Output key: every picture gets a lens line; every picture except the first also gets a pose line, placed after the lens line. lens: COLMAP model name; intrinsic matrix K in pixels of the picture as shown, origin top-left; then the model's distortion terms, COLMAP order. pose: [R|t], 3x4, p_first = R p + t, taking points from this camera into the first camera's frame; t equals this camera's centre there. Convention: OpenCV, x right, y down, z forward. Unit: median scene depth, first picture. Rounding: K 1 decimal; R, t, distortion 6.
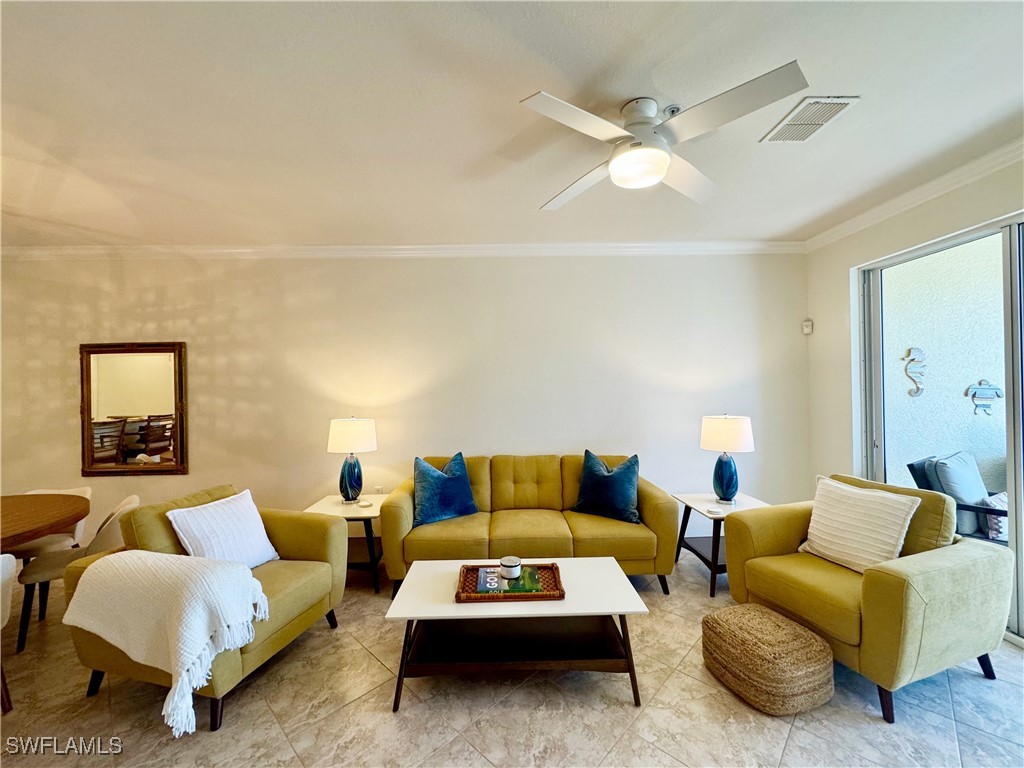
lens RADIAL K [[410.7, 0, 514.1], [0, 410.7, 381.4], [0, 0, 1]] dist [-0.000484, -0.000036]
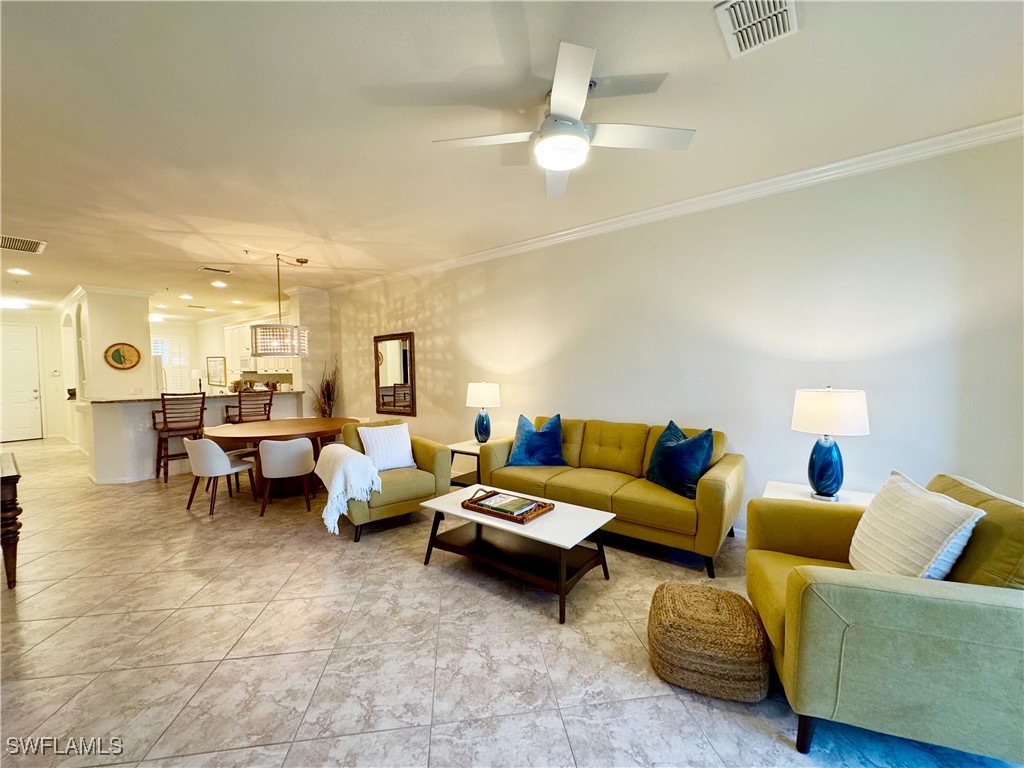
lens RADIAL K [[410.7, 0, 512.5], [0, 410.7, 383.6], [0, 0, 1]] dist [-0.000484, -0.000036]
pose [[0.779627, 0.024165, -0.625778, 0.473181], [0.014690, 0.998275, 0.056851, 0.017407], [0.626072, -0.053515, 0.777926, 0.015940]]
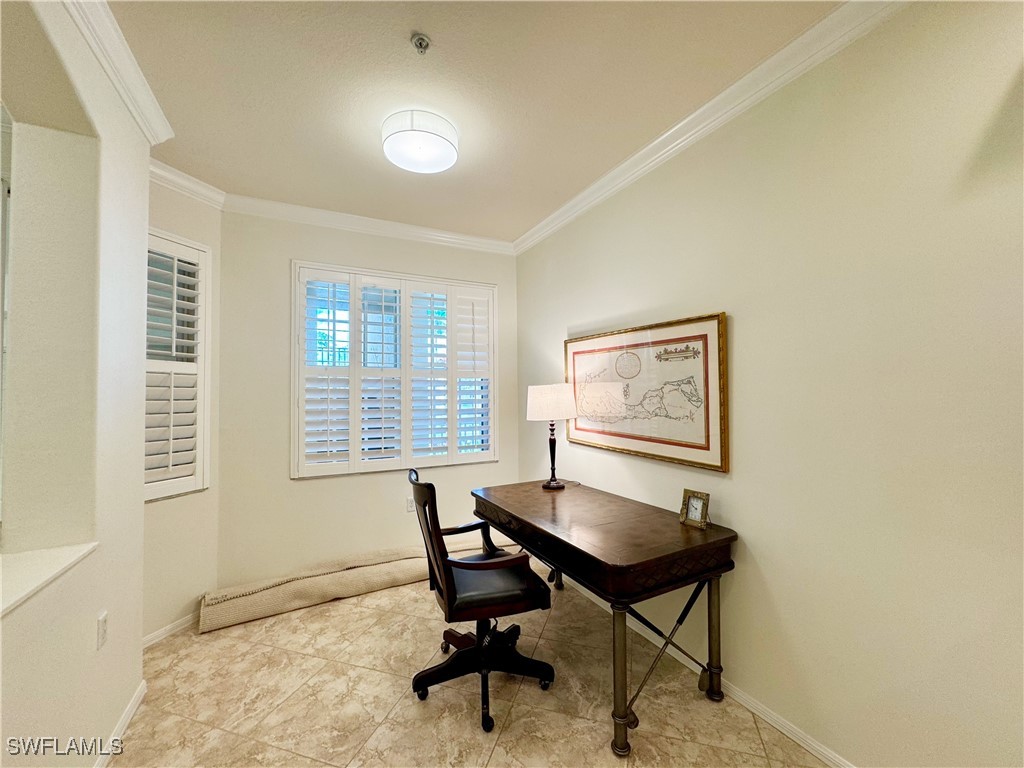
lens RADIAL K [[410.7, 0, 512.6], [0, 410.7, 386.2], [0, 0, 1]] dist [-0.000484, -0.000036]
pose [[0.464991, -0.014452, -0.885197, -2.429906], [0.012431, 0.999875, -0.009794, 0.058369], [0.885228, -0.006450, 0.465113, 0.479385]]
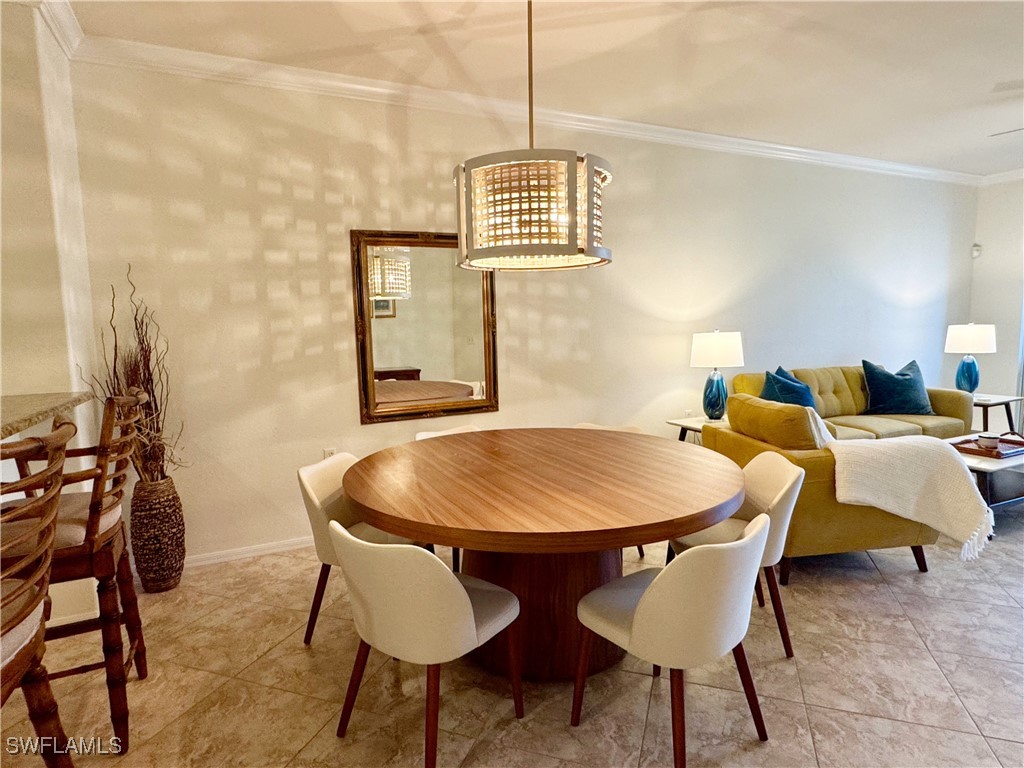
lens RADIAL K [[570.1, 0, 510.2], [0, 570.1, 387.1], [0, 0, 1]] dist [-0.003383, -0.002450]
pose [[0.914710, -0.051896, 0.400765, -1.206423], [0.003374, 0.992666, 0.120841, 0.053316], [-0.404097, -0.109182, 0.908177, 0.019740]]
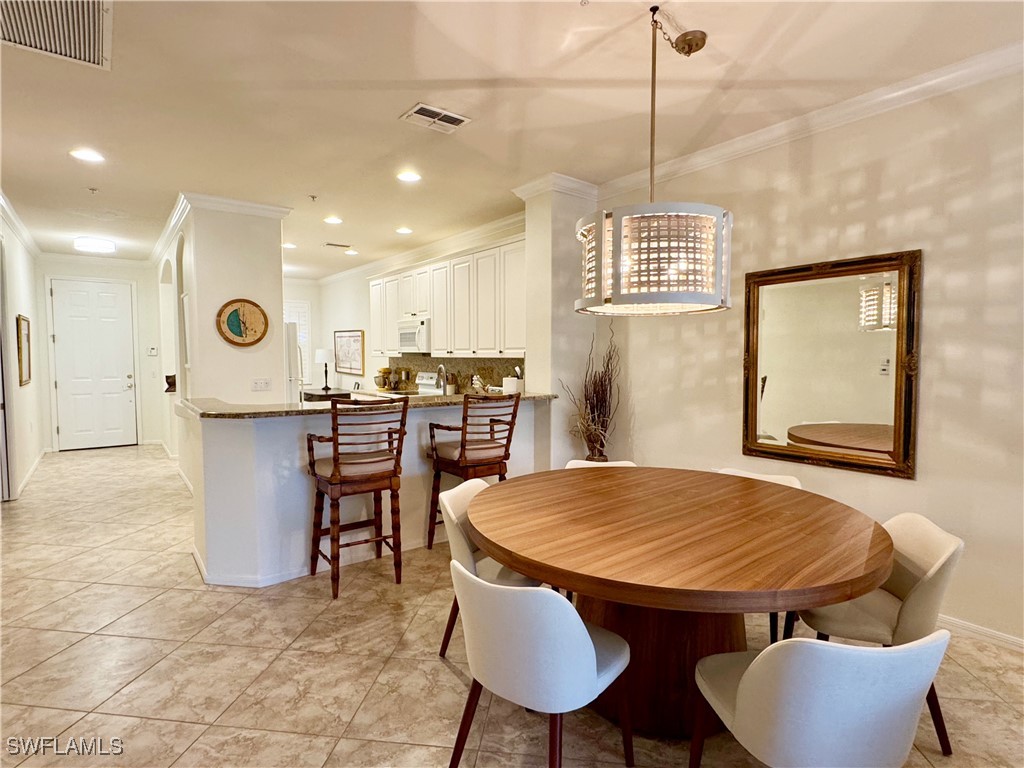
lens RADIAL K [[525.3, 0, 507.6], [0, 525.3, 387.2], [0, 0, 1]] dist [-0.002929, -0.002162]
pose [[0.595996, 0.061352, -0.800640, -0.553013], [0.004714, 0.996792, 0.079892, 0.033777], [0.802973, -0.051390, 0.593795, 0.099984]]
